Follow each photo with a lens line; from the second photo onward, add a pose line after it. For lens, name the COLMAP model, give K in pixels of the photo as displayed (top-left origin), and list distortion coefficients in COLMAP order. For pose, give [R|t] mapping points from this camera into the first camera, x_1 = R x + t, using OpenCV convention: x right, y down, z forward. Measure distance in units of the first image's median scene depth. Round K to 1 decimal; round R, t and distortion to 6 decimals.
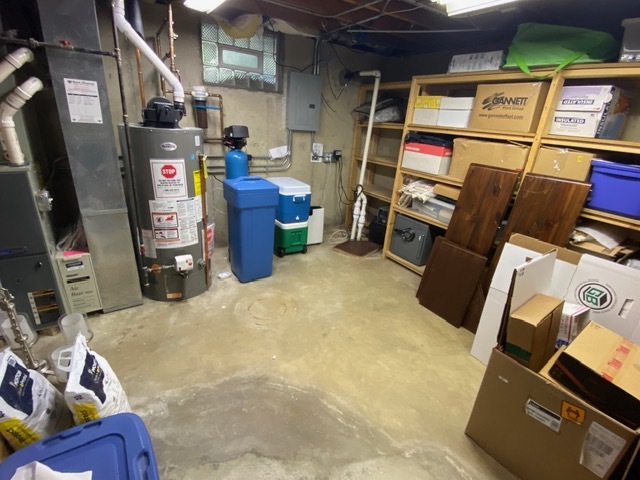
lens RADIAL K [[305.4, 0, 318.8], [0, 305.4, 241.9], [0, 0, 1]] dist [-0.001129, -0.006314]
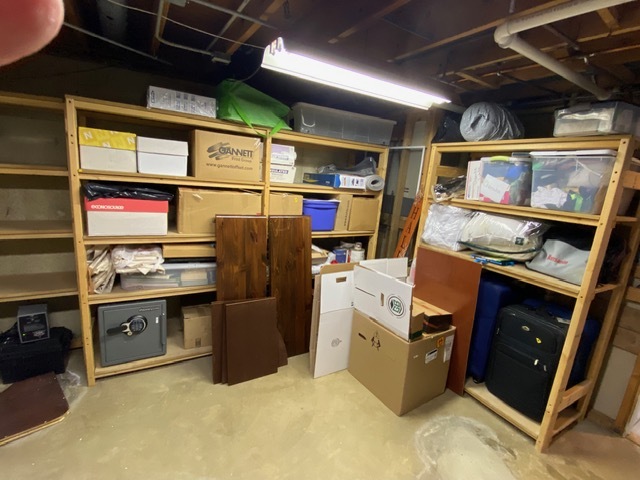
lens RADIAL K [[305.4, 0, 319.4], [0, 305.4, 239.4], [0, 0, 1]] dist [-0.001129, -0.006314]
pose [[0.040810, -0.277840, 0.959760, -0.379994], [0.291951, 0.921956, 0.254482, -0.332413], [-0.955562, 0.269817, 0.118741, 0.617340]]
